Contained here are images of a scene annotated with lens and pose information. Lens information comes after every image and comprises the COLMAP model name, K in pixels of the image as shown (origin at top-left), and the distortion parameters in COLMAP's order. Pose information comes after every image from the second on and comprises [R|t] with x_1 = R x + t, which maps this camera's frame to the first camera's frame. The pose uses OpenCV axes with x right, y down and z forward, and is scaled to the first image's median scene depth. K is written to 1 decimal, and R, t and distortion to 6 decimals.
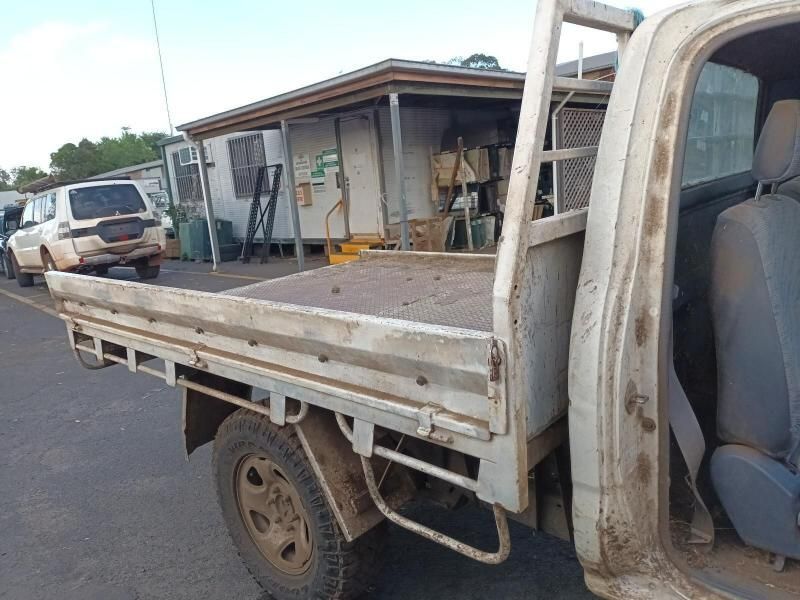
lens RADIAL K [[605.2, 0, 397.8], [0, 605.2, 299.2], [0, 0, 1]] dist [0.038494, -0.052718]
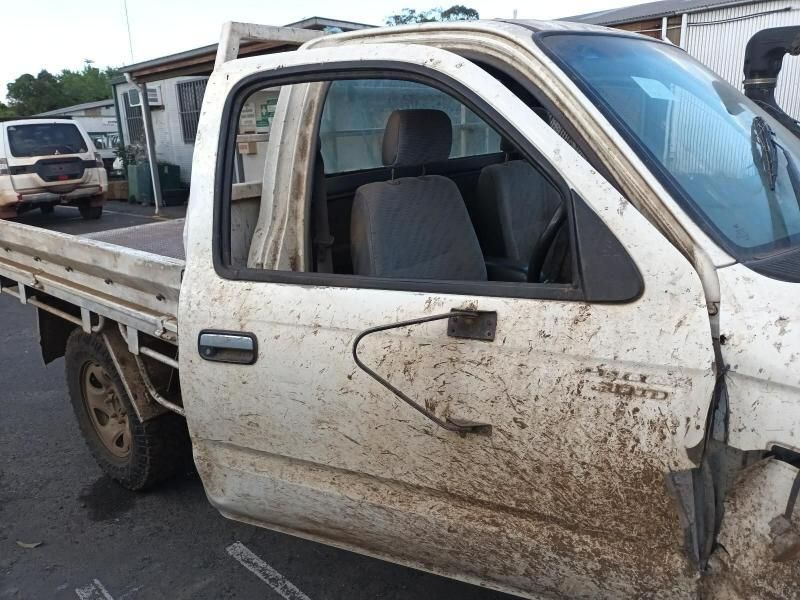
lens RADIAL K [[605.2, 0, 401.4], [0, 605.2, 300.7], [0, 0, 1]] dist [0.038494, -0.052718]
pose [[0.997805, 0.042623, 0.050683, 0.318277], [-0.046386, 0.996063, 0.075540, 0.007659], [-0.047264, -0.077725, 0.995854, -0.251099]]
